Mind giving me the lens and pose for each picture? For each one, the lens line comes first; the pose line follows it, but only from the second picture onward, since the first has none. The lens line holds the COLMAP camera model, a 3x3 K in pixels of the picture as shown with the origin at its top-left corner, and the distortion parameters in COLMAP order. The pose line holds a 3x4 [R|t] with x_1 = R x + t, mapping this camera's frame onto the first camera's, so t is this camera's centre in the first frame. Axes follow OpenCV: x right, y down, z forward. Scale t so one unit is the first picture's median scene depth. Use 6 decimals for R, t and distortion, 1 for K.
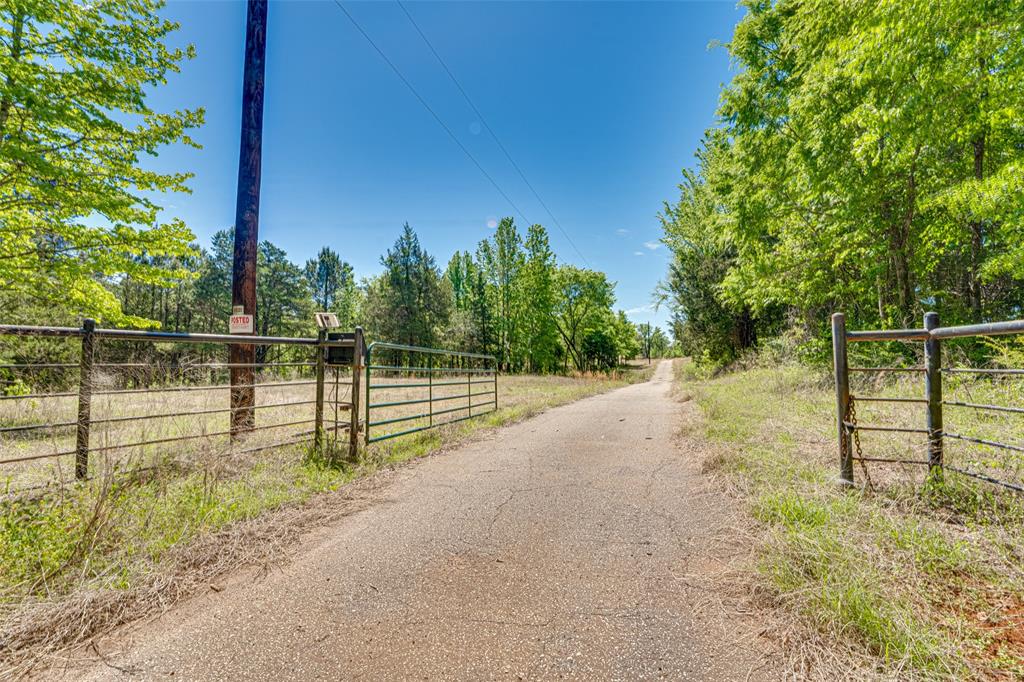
lens RADIAL K [[420.9, 0, 512.3], [0, 420.9, 350.4], [0, 0, 1]] dist [-0.000619, -0.000014]
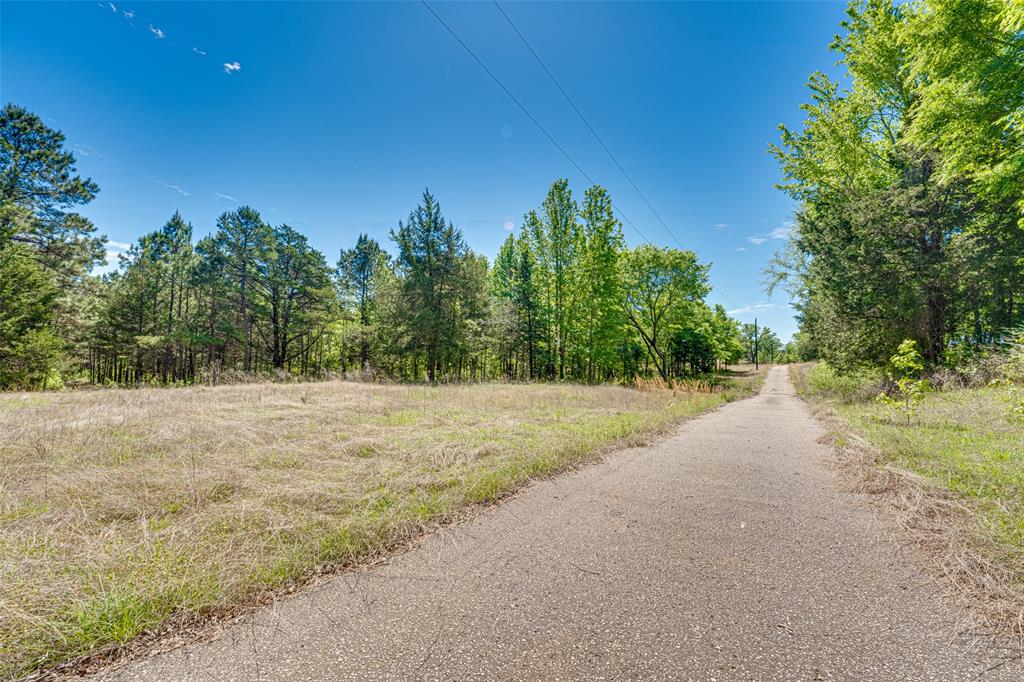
lens RADIAL K [[415.9, 0, 506.9], [0, 415.9, 338.4], [0, 0, 1]] dist [-0.018140, 0.000190]
pose [[0.974544, 0.001961, -0.224188, 0.065244], [-0.009932, 0.999358, -0.034434, 0.007029], [0.223976, 0.035784, 0.973937, 0.222438]]
